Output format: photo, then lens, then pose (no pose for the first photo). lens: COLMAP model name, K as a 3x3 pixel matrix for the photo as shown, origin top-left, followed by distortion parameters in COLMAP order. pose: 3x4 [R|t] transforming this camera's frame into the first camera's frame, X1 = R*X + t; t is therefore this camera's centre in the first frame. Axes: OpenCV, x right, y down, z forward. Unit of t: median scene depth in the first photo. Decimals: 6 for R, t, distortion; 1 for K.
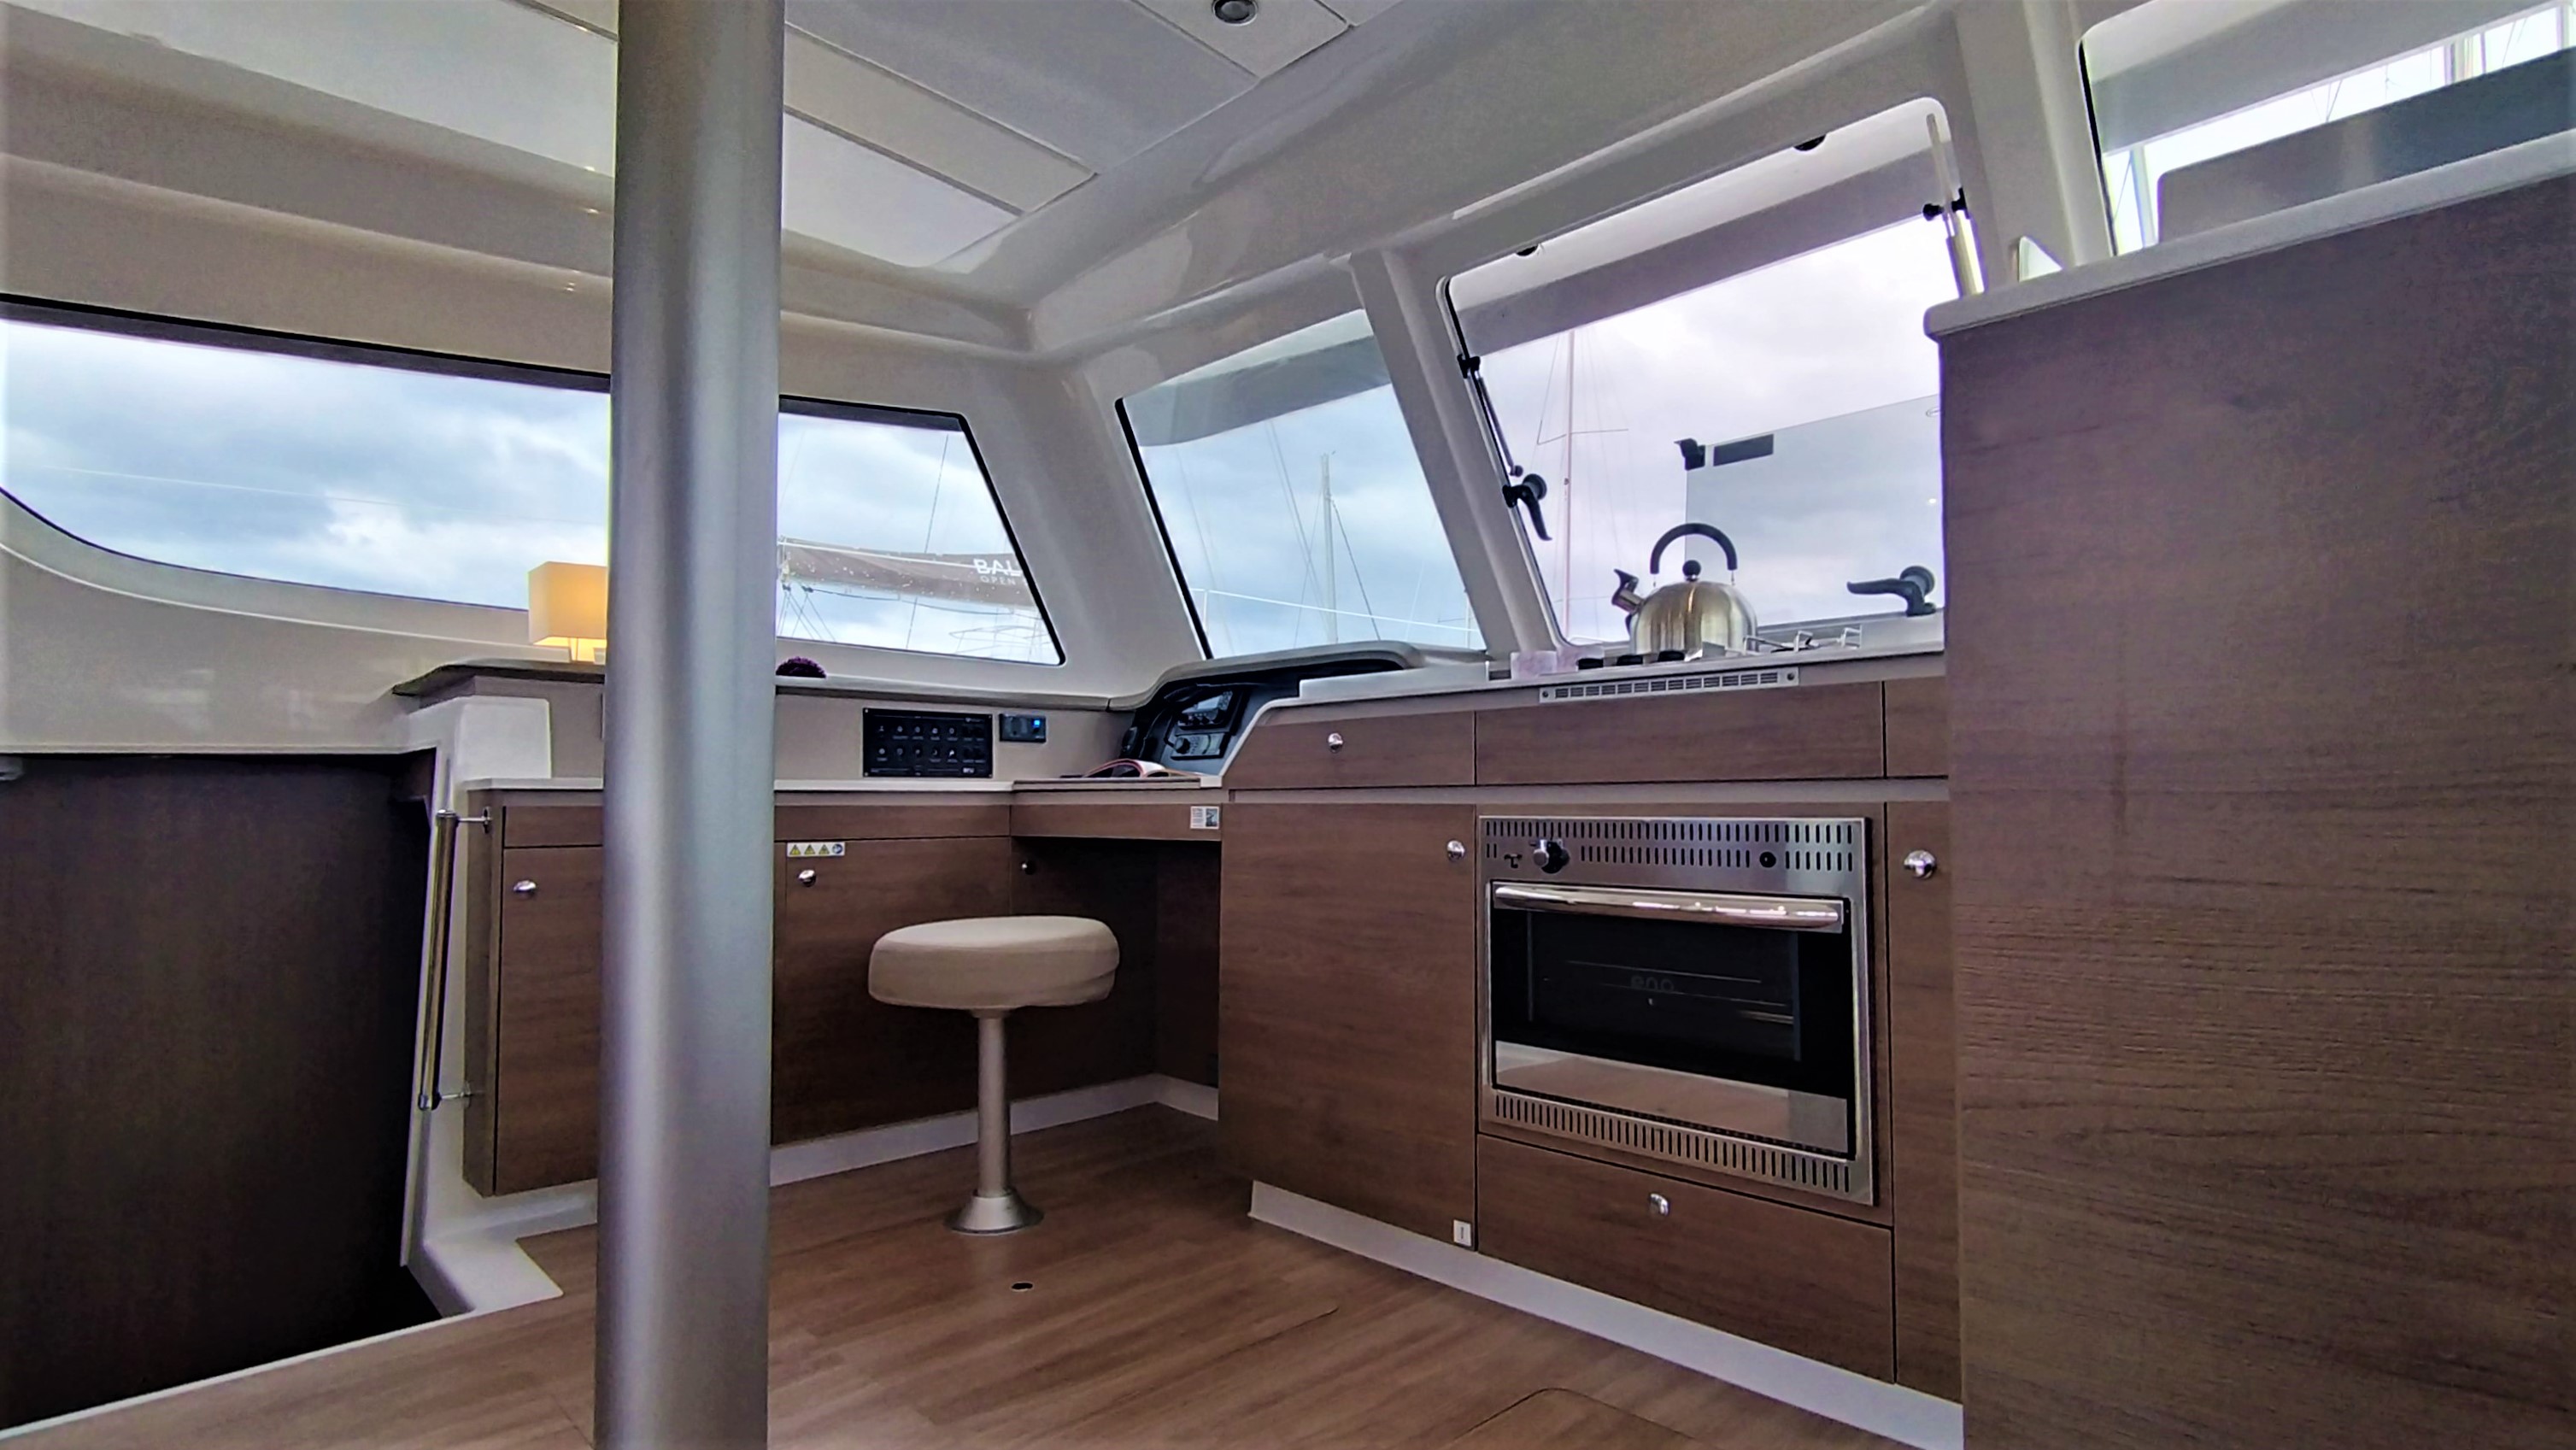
lens RADIAL K [[1275.0, 0, 1303.5], [0, 1275.0, 756.1], [0, 0, 1]] dist [-0.004359, -0.000532]
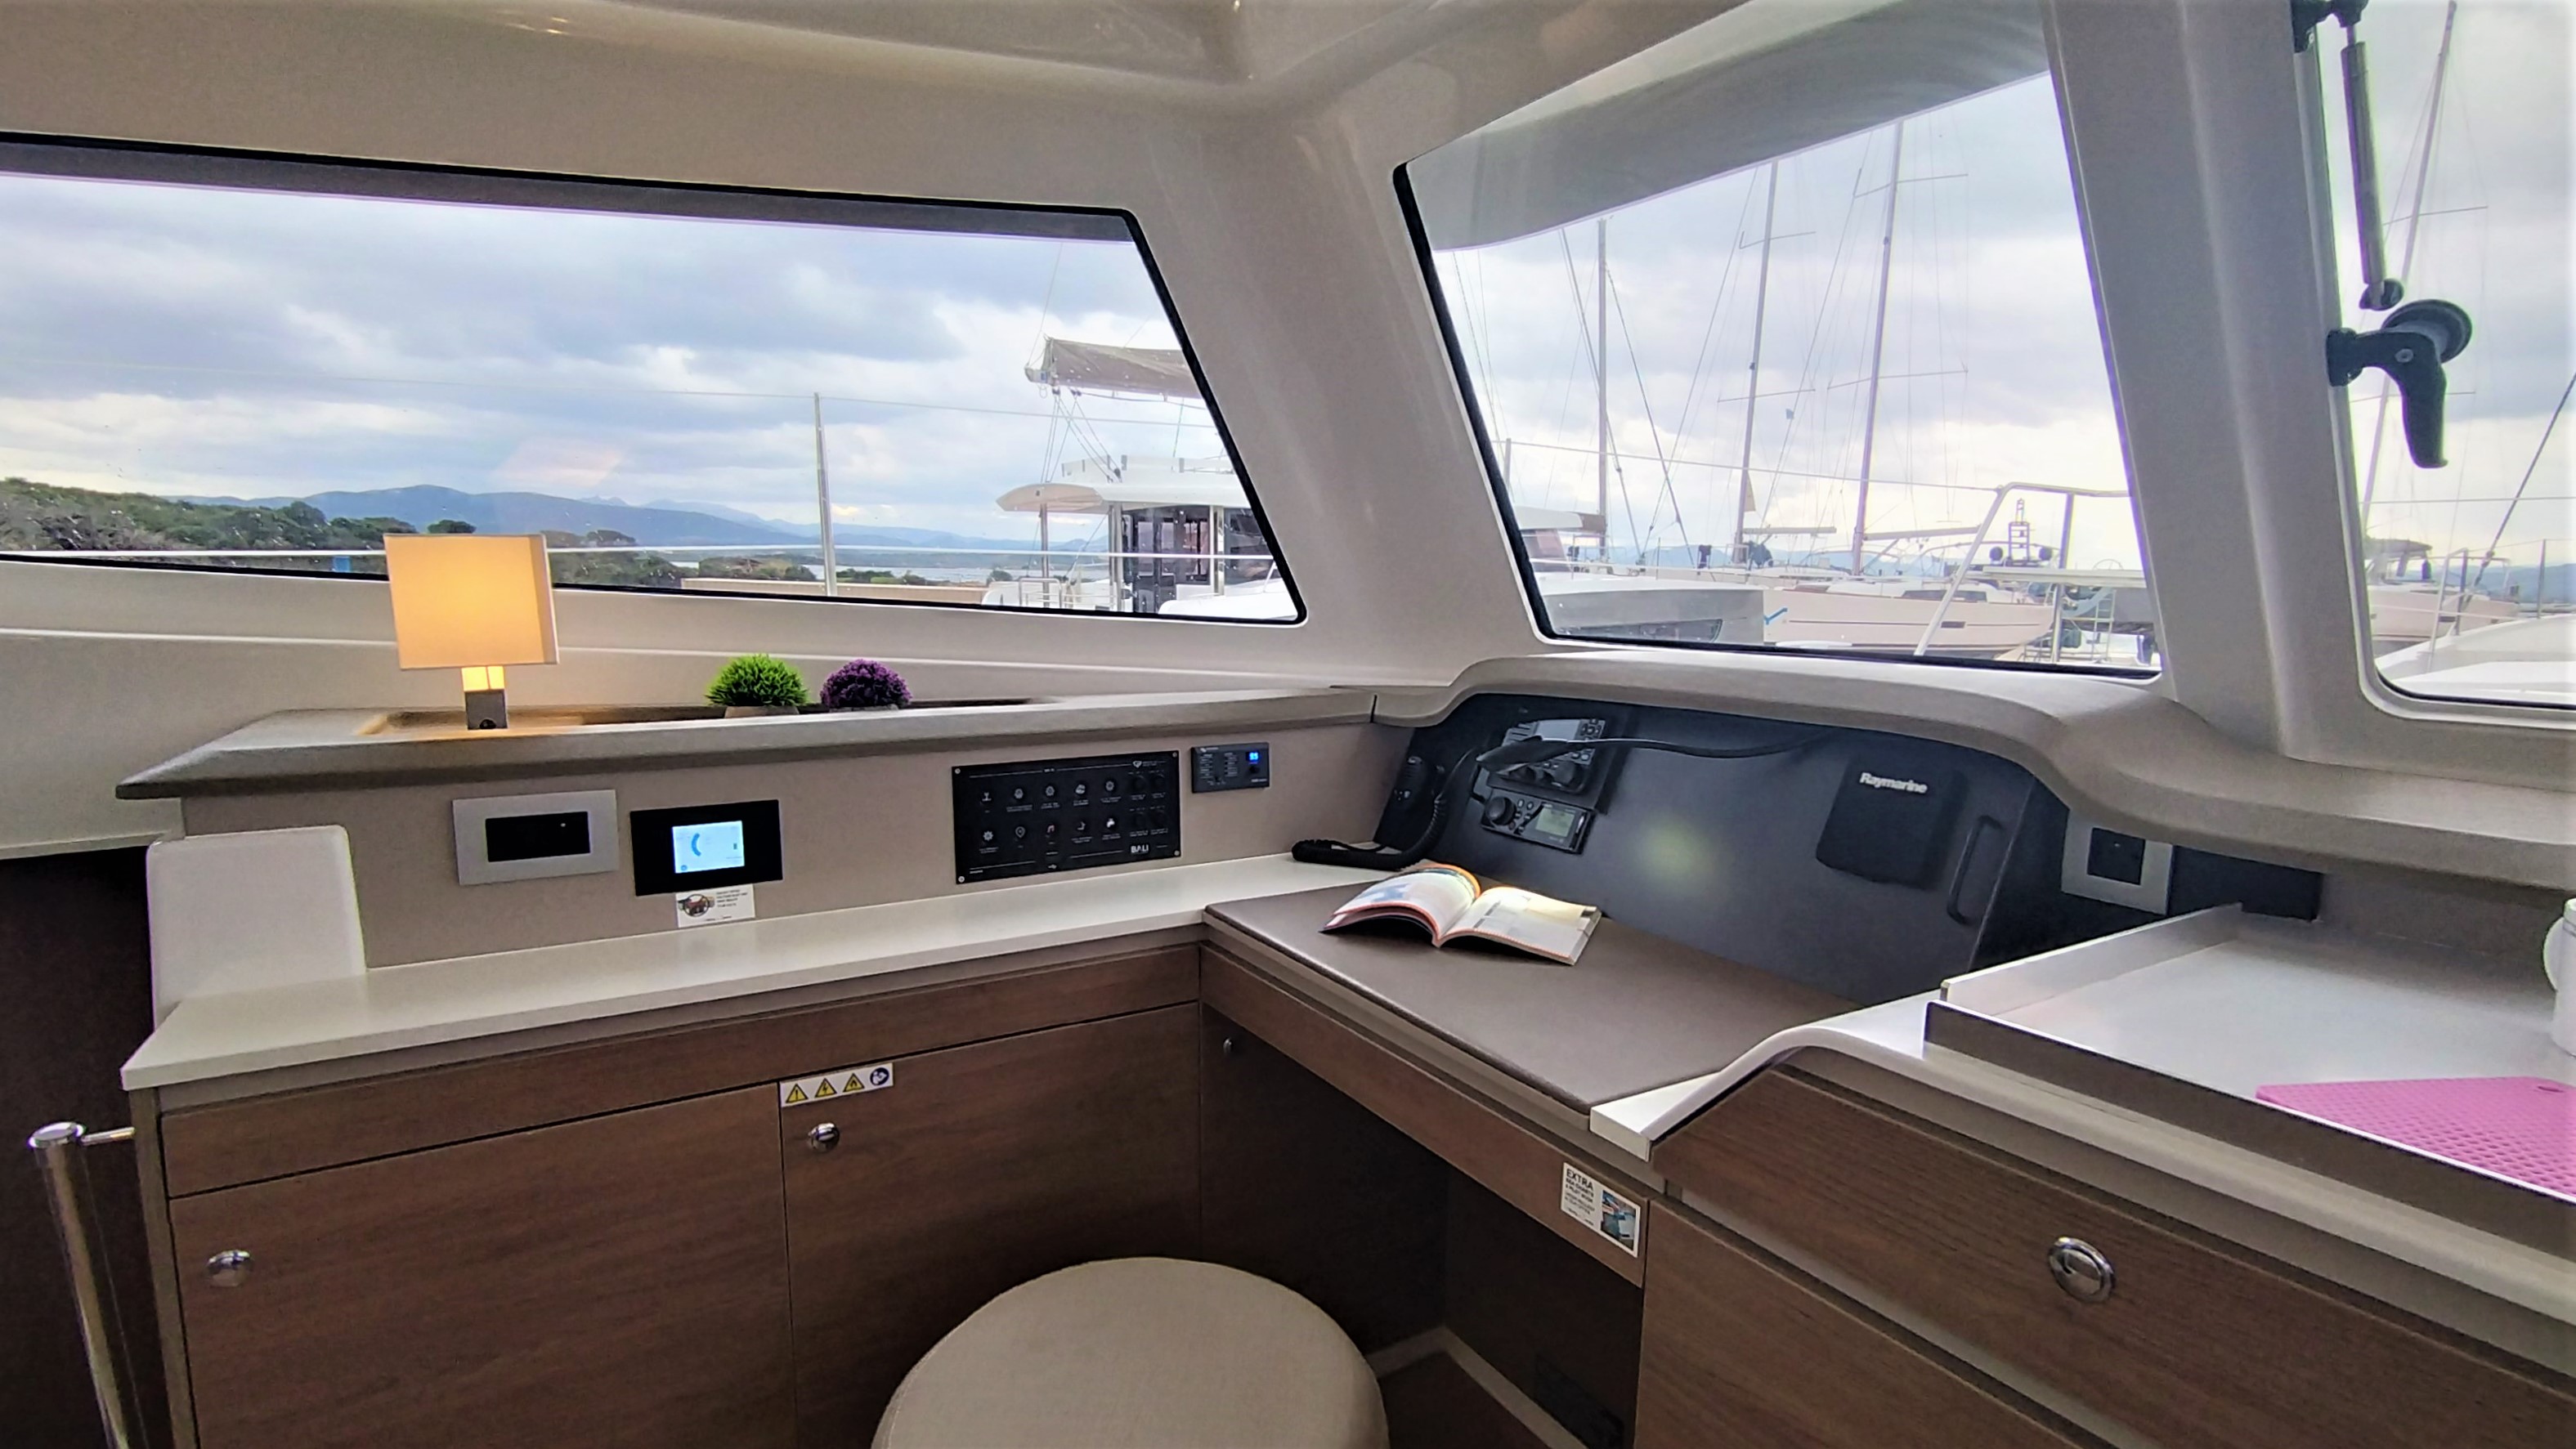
lens RADIAL K [[1203.5, 0, 1299.3], [0, 1203.5, 750.7], [0, 0, 1]] dist [0.000447, 0.000377]
pose [[0.977963, 0.037268, -0.205424, -0.076053], [-0.000474, 0.984333, 0.176319, -0.132560], [0.208777, -0.172336, 0.962659, 0.482171]]
